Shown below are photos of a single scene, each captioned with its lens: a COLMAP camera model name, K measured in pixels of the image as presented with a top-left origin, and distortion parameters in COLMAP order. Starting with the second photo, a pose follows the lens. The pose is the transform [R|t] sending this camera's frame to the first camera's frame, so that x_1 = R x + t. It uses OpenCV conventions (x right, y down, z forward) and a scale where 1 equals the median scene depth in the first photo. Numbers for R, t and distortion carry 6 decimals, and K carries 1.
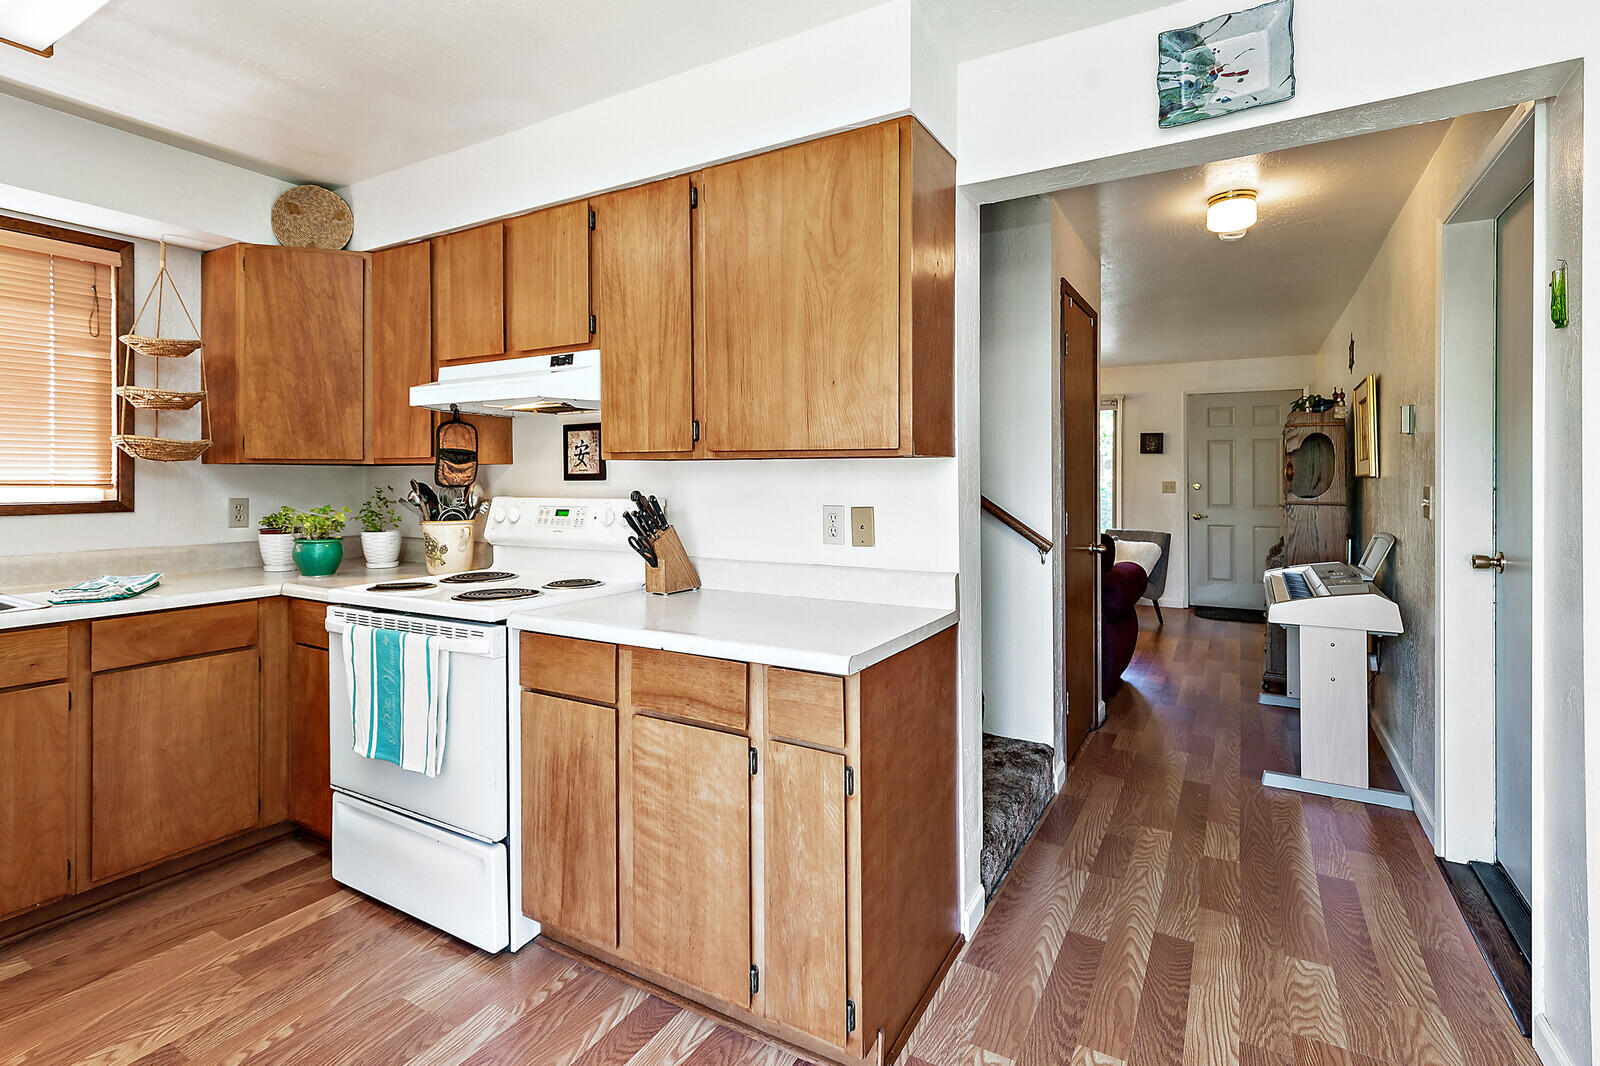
lens RADIAL K [[761.1, 0, 794.7], [0, 761.1, 472.3], [0, 0, 1]] dist [0.001439, -0.000257]
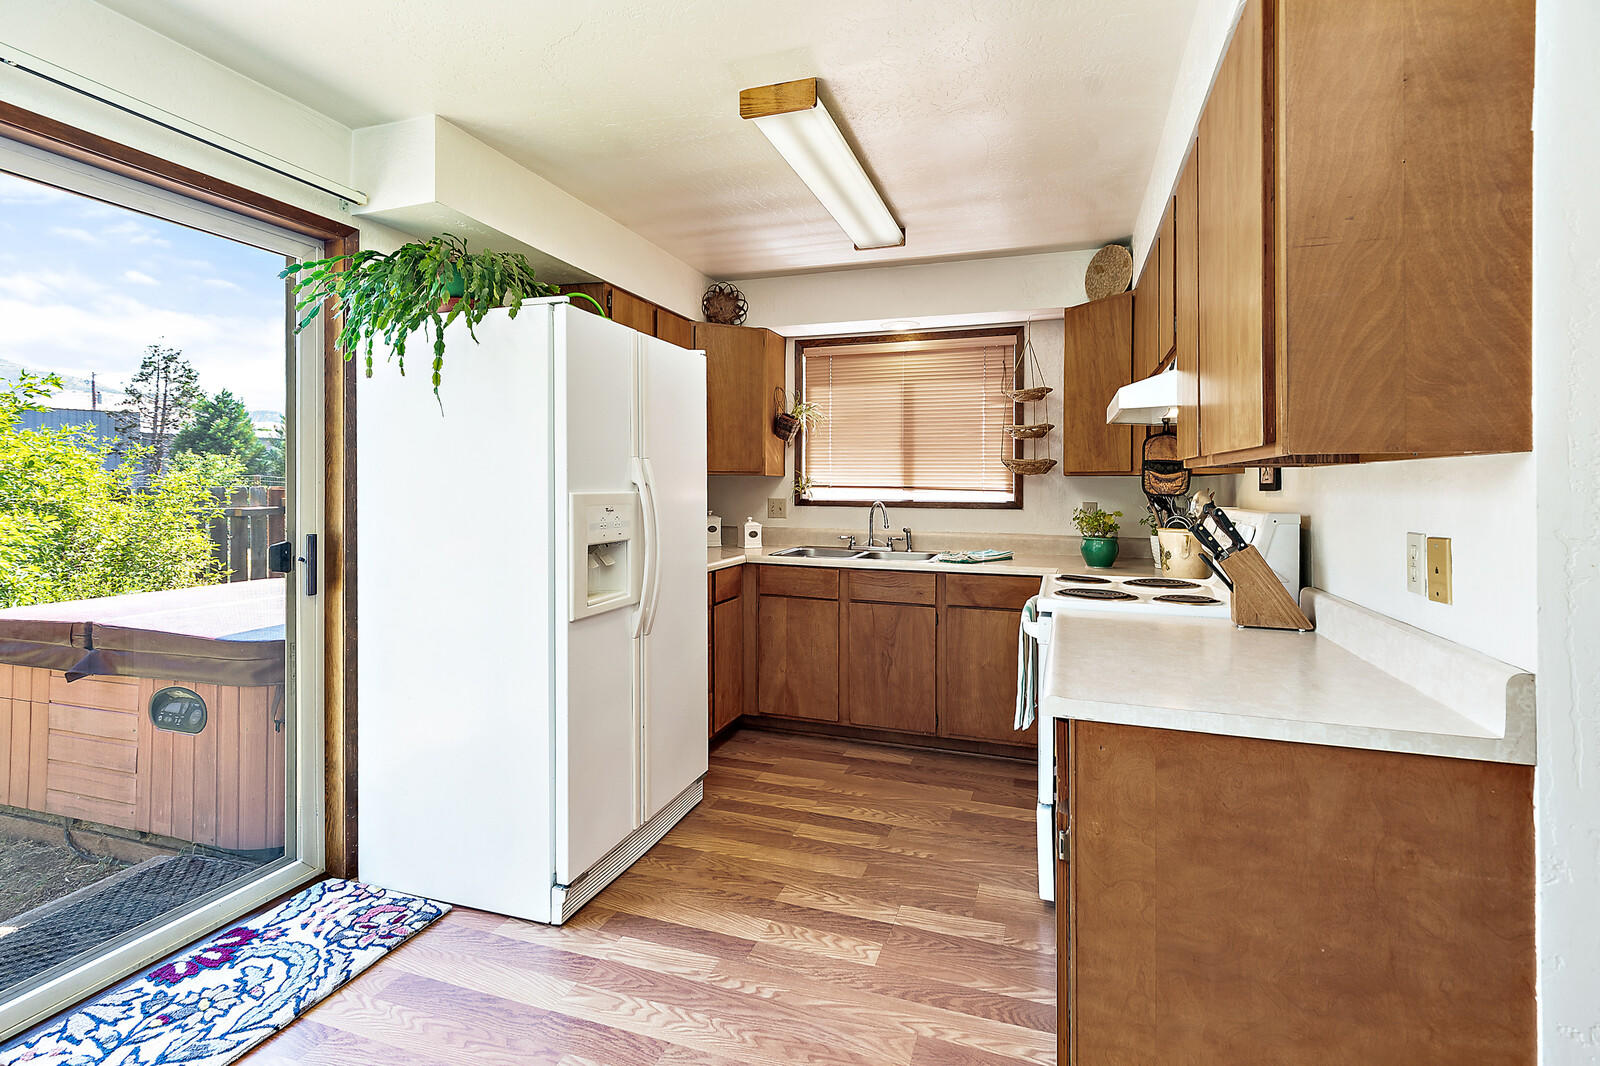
lens RADIAL K [[749.2, 0, 810.1], [0, 749.2, 486.7], [0, 0, 1]] dist [0.004252, -0.000611]
pose [[0.199223, 0.004118, -0.979946, 0.494127], [-0.000822, 0.999992, 0.004035, 0.002819], [0.979954, 0.000002, 0.199224, 0.329899]]
